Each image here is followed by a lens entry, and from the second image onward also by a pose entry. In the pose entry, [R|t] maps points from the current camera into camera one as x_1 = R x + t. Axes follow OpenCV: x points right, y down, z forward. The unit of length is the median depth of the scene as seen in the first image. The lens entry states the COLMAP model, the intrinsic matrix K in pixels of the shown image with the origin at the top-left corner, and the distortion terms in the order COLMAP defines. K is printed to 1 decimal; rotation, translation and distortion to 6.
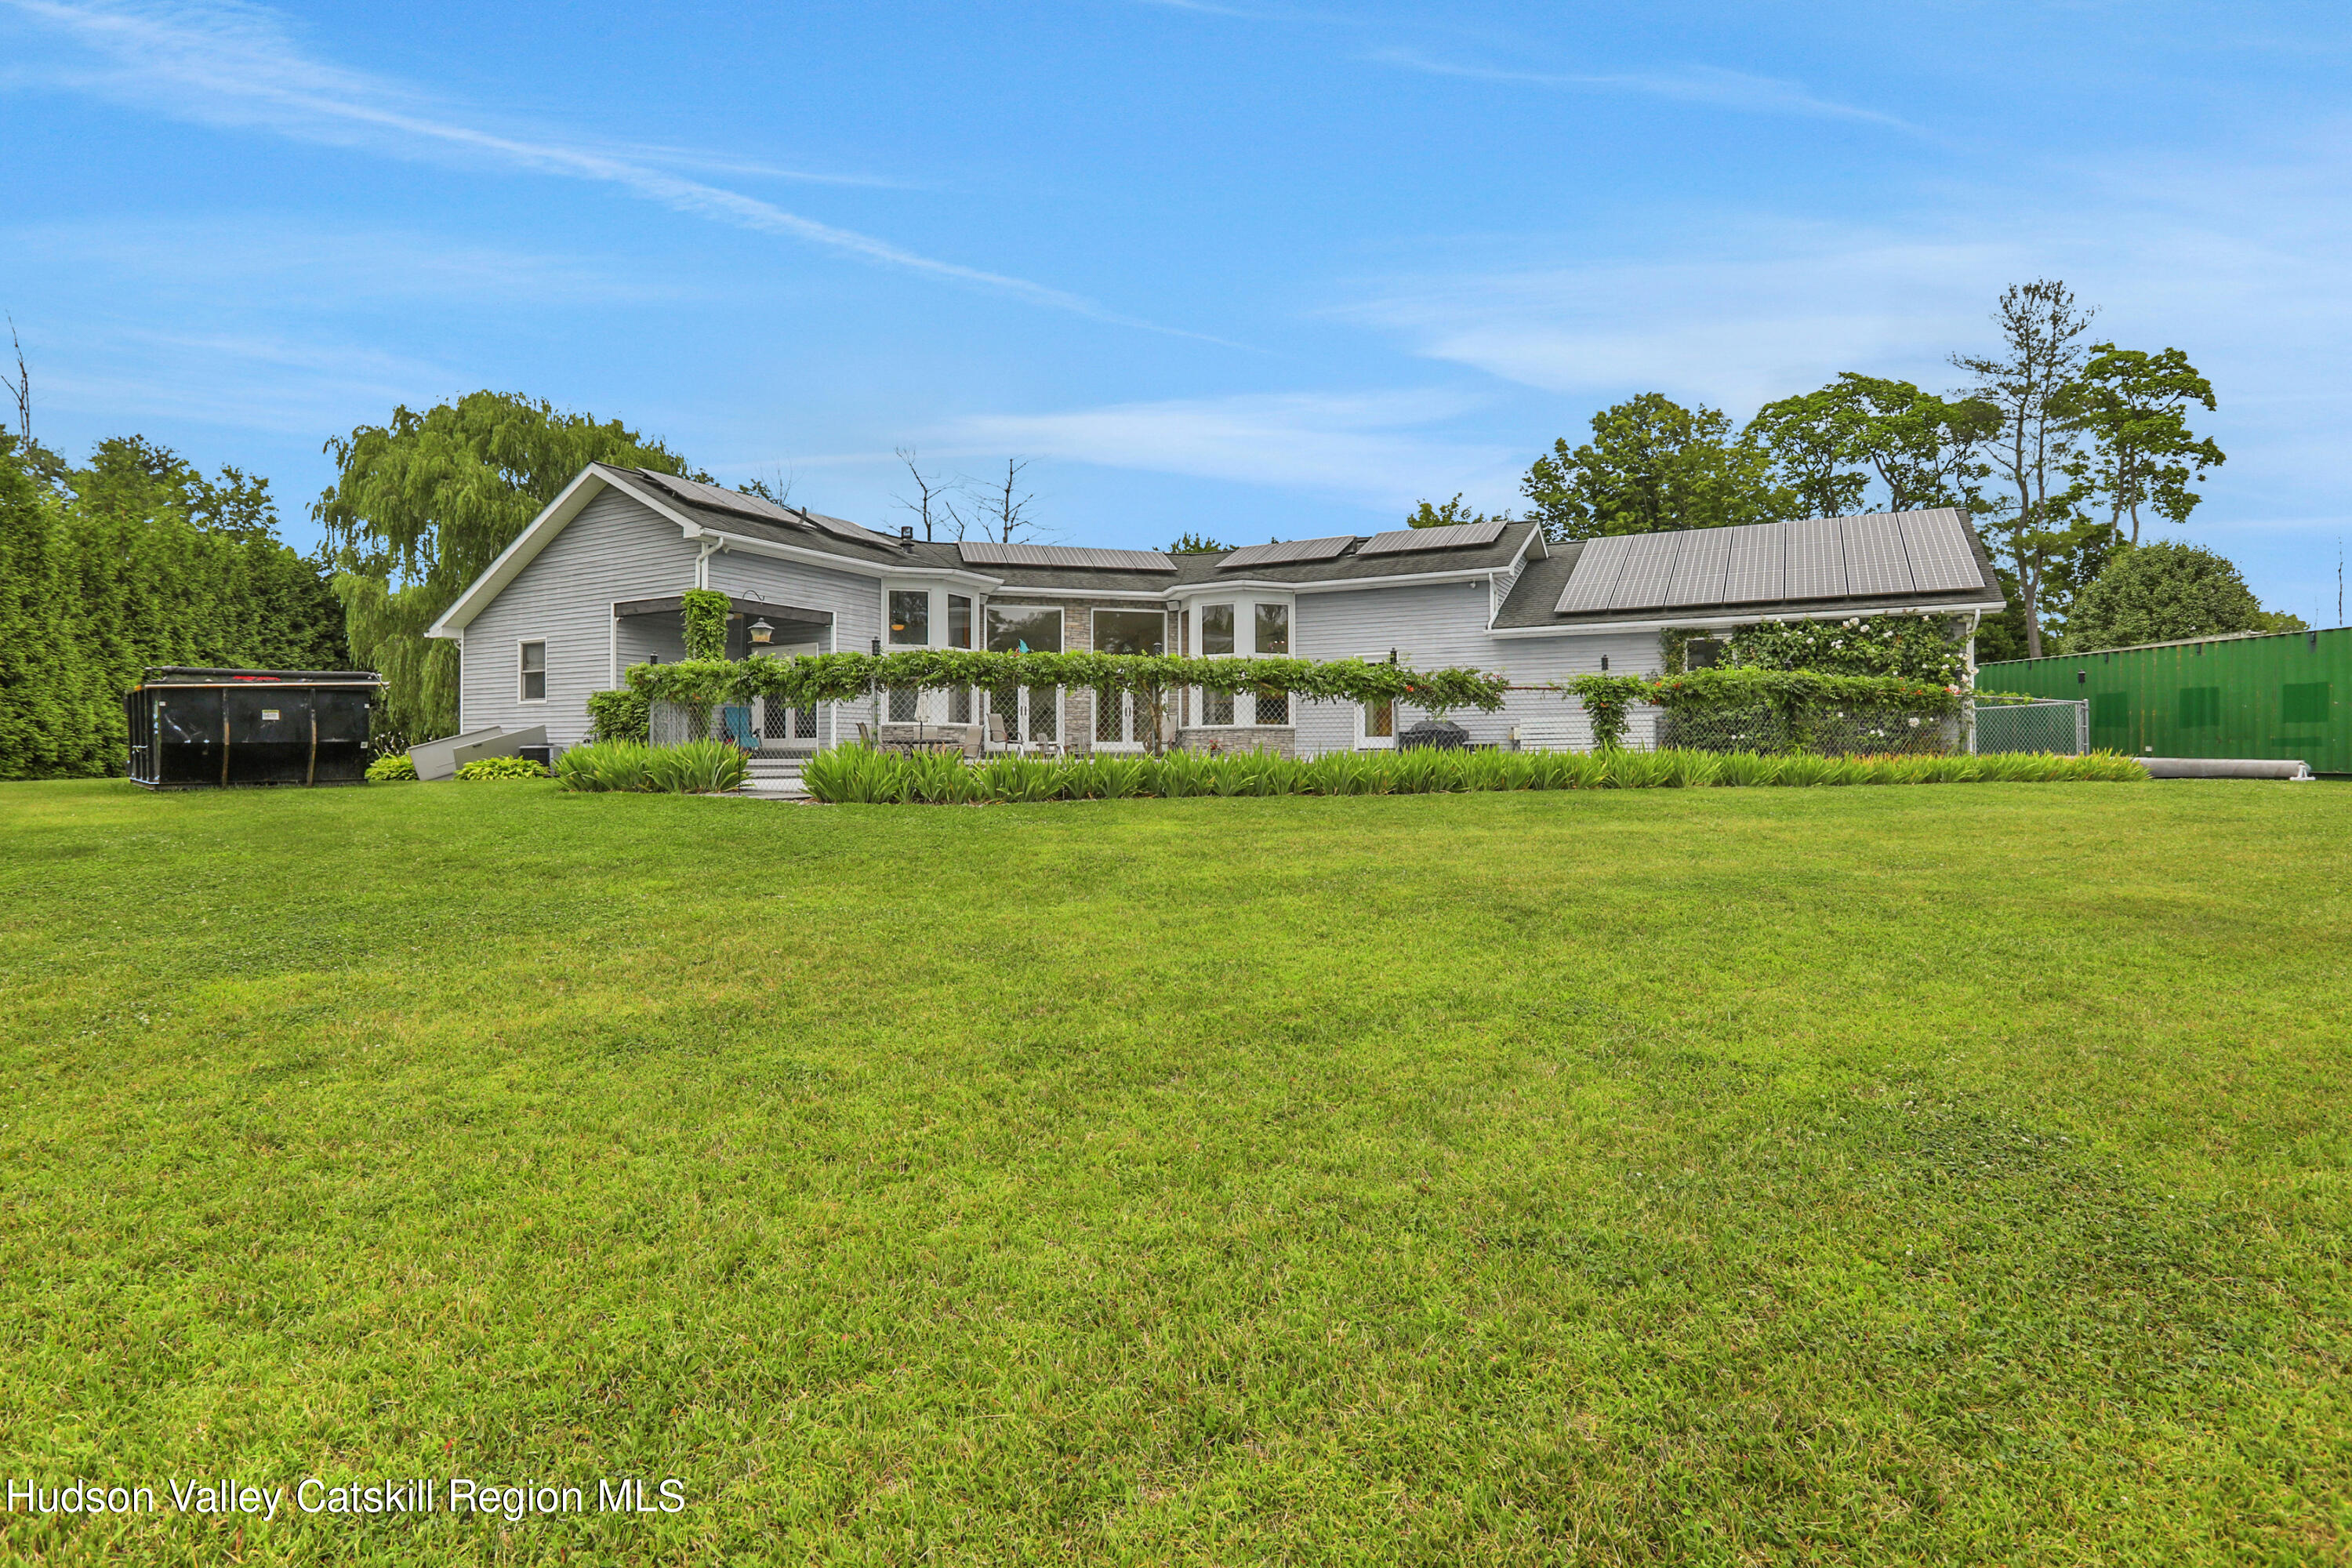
lens RADIAL K [[1155.1, 0, 1176.0], [0, 1155.1, 784.0], [0, 0, 1]] dist [-0.036215, 0.011379]
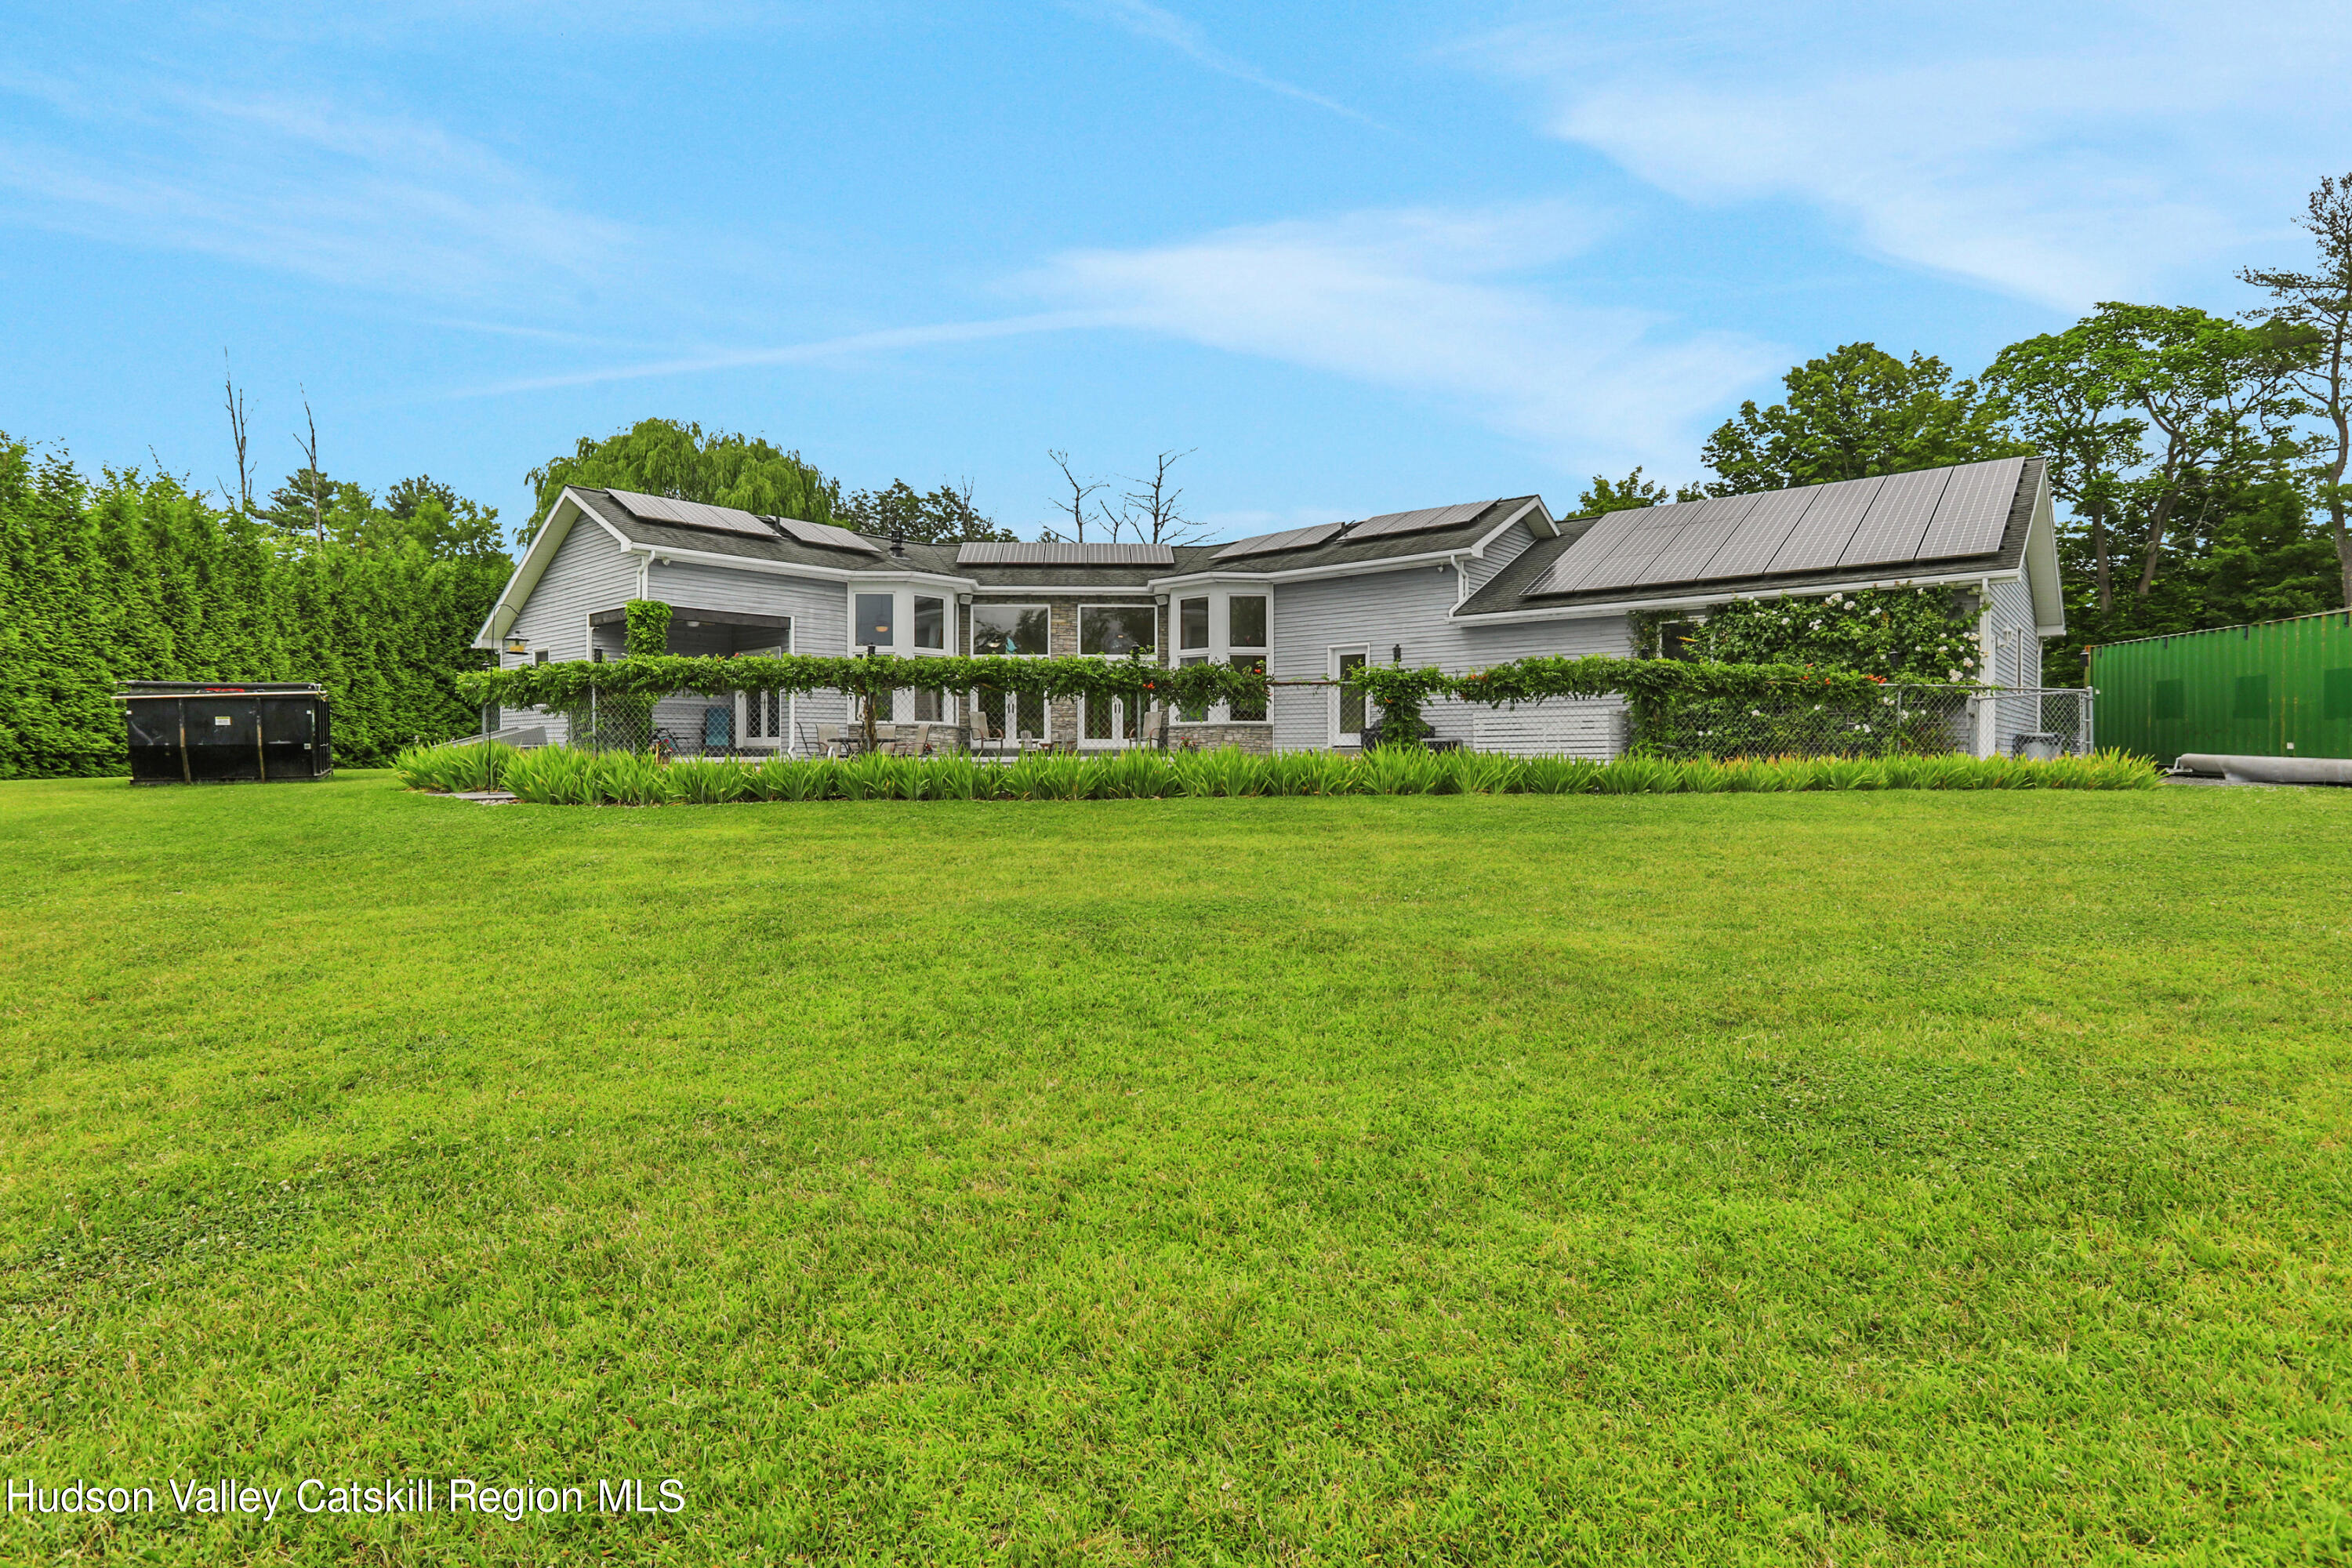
lens RADIAL K [[1155.1, 0, 1176.0], [0, 1155.1, 784.0], [0, 0, 1]] dist [-0.036215, 0.011379]
pose [[0.976020, 0.006212, -0.217594, 0.227648], [-0.004897, 0.999966, 0.006581, -0.005007], [0.217628, -0.005358, 0.976017, 0.046847]]
